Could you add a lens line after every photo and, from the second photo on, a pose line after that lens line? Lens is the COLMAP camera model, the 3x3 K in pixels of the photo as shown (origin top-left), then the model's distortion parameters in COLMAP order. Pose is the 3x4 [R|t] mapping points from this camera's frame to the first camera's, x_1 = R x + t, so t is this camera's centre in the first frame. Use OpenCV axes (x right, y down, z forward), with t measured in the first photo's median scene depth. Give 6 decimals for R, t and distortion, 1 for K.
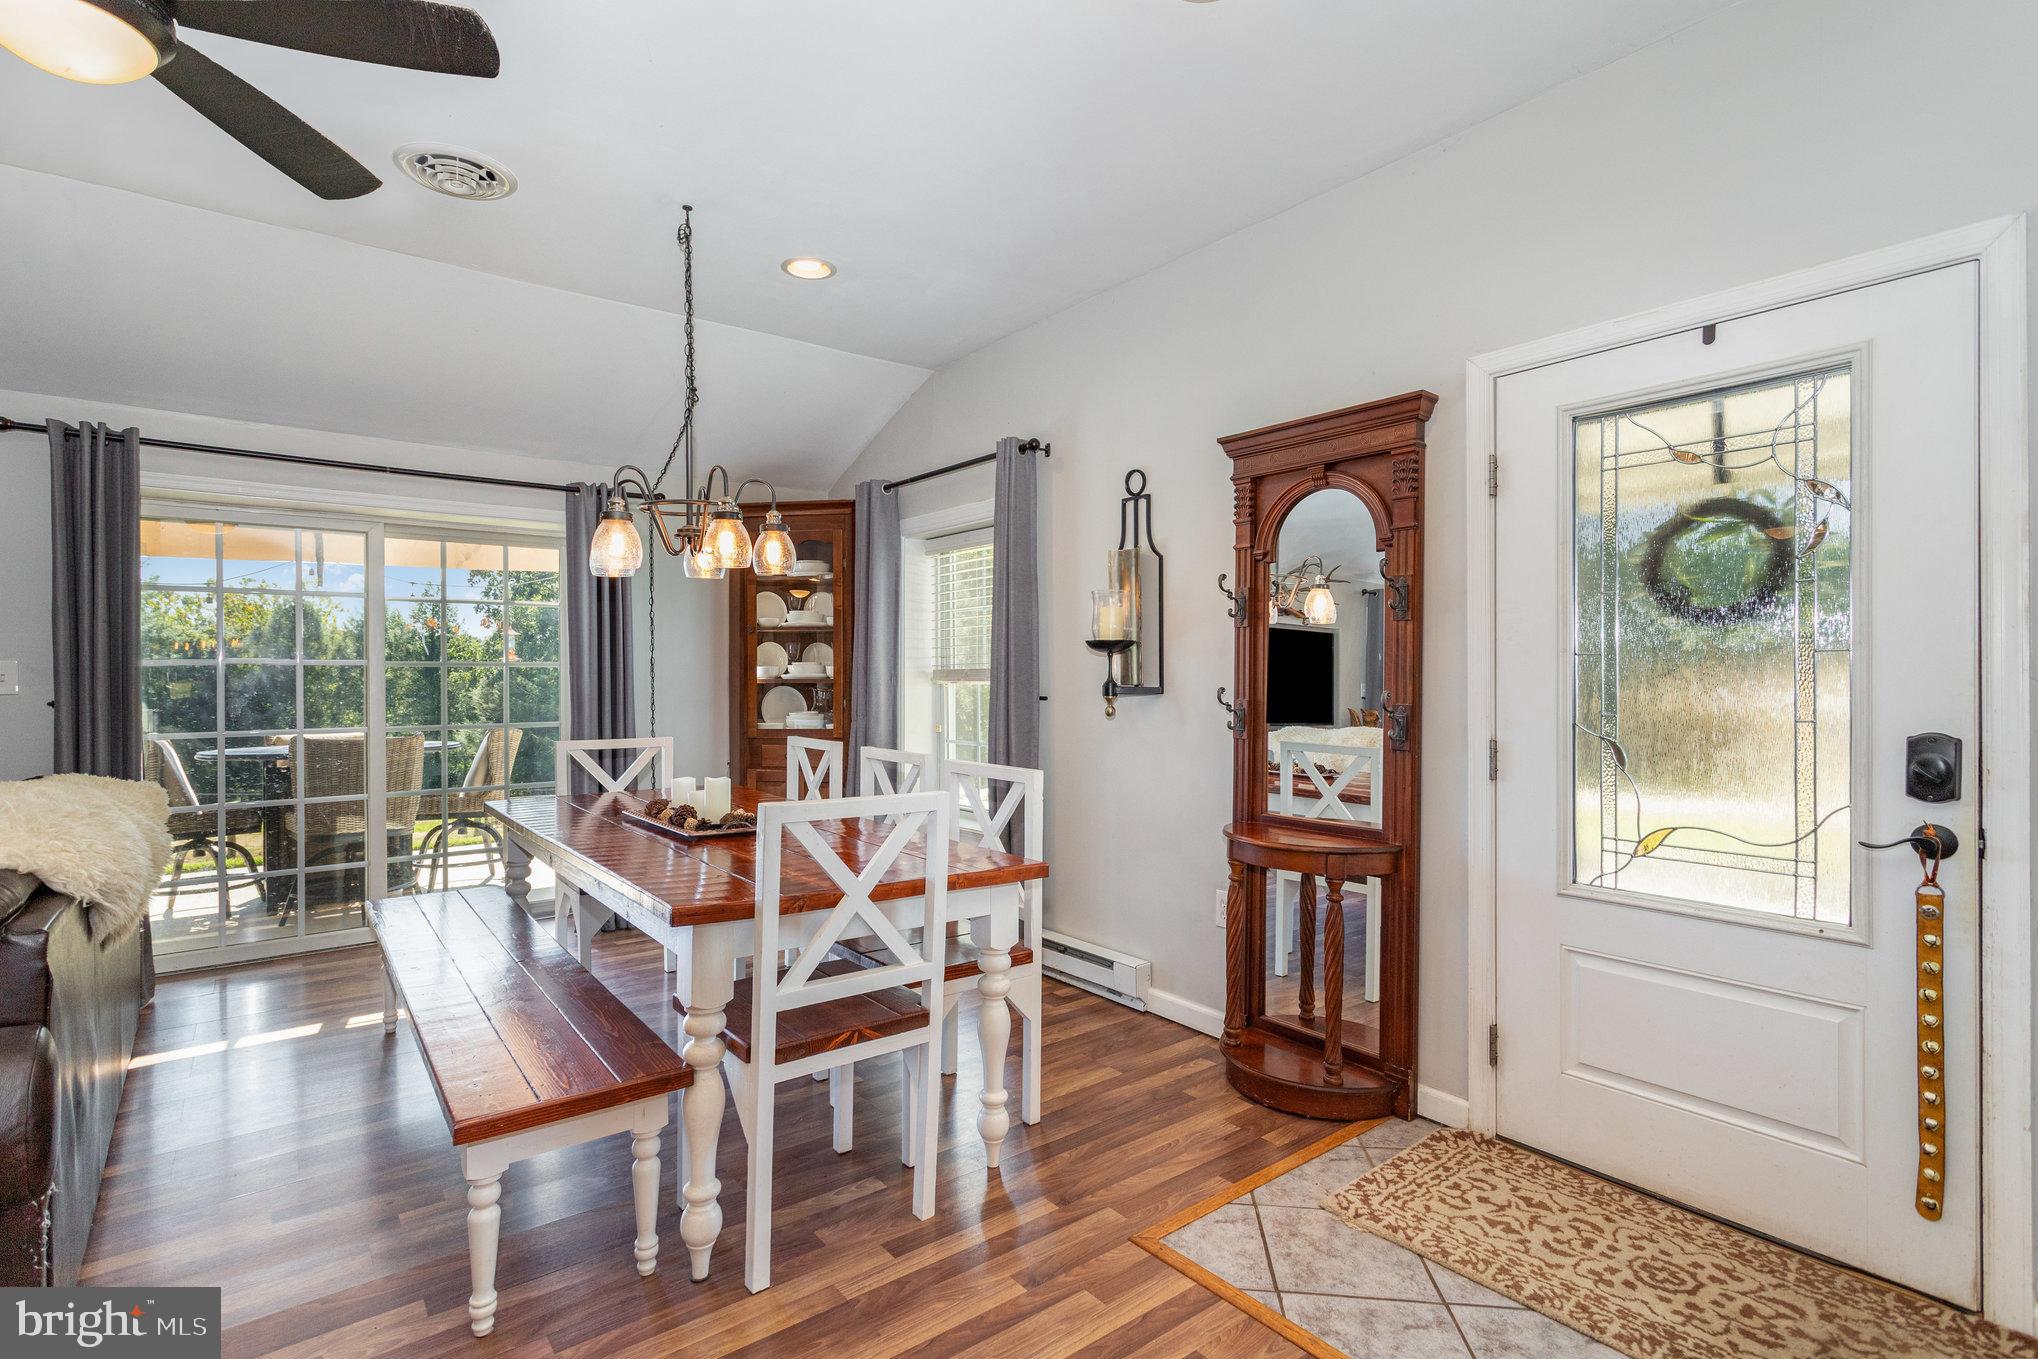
lens RADIAL K [[965.9, 0, 1014.6], [0, 965.9, 676.5], [0, 0, 1]] dist [0.011495, -0.001568]
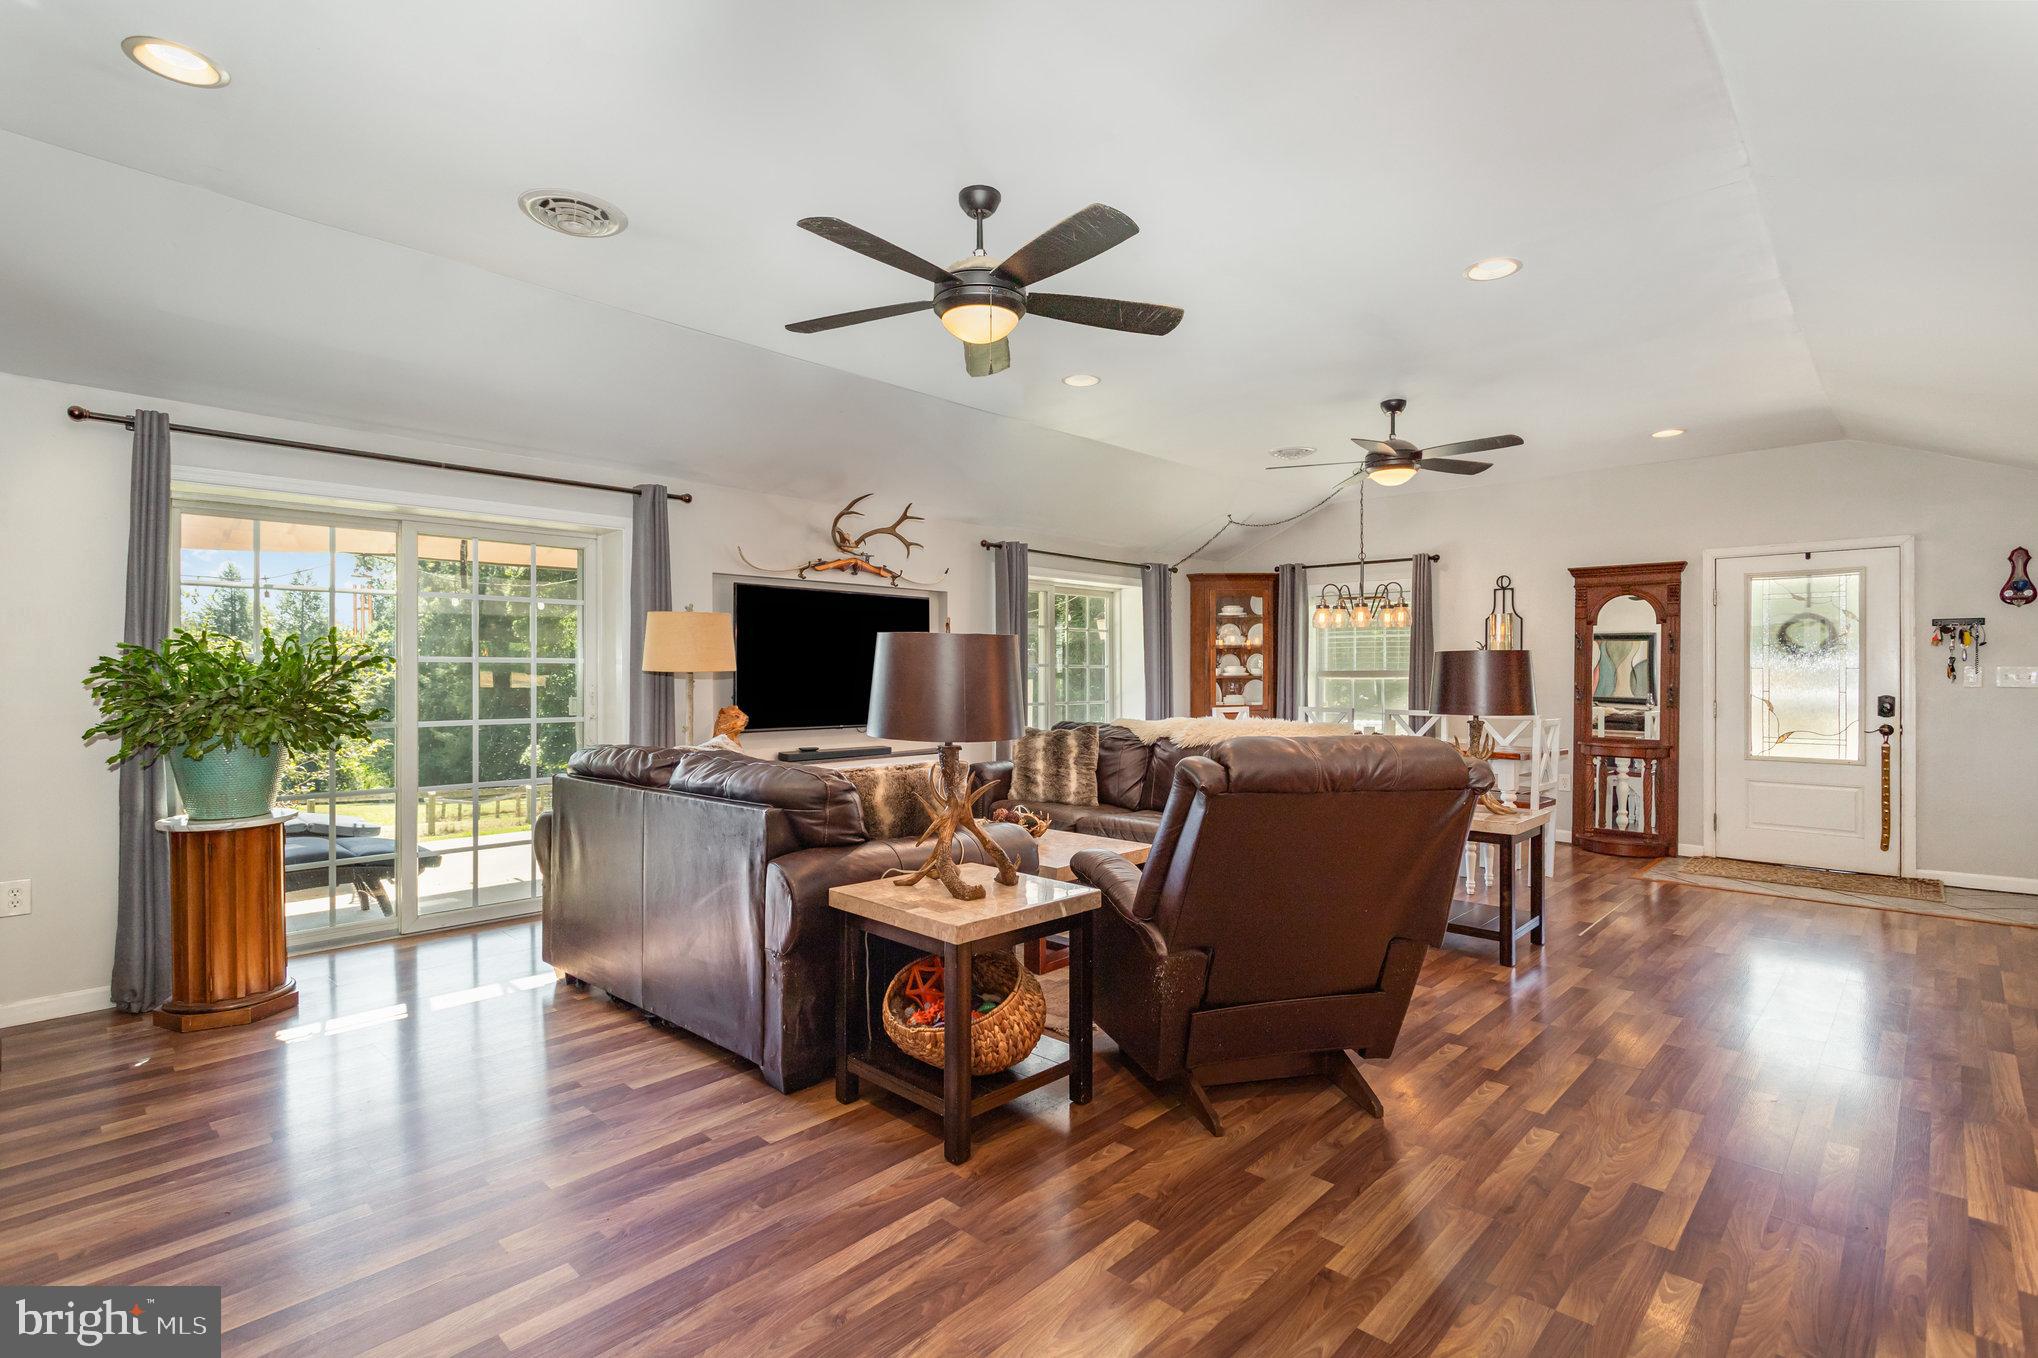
lens RADIAL K [[965.9, 0, 1022.7], [0, 965.9, 672.0], [0, 0, 1]] dist [0.011495, -0.001568]
pose [[0.989736, 0.009483, 0.142595, -1.565566], [-0.008924, 0.999950, -0.004558, 0.014426], [-0.142631, 0.003239, 0.989771, -1.185122]]
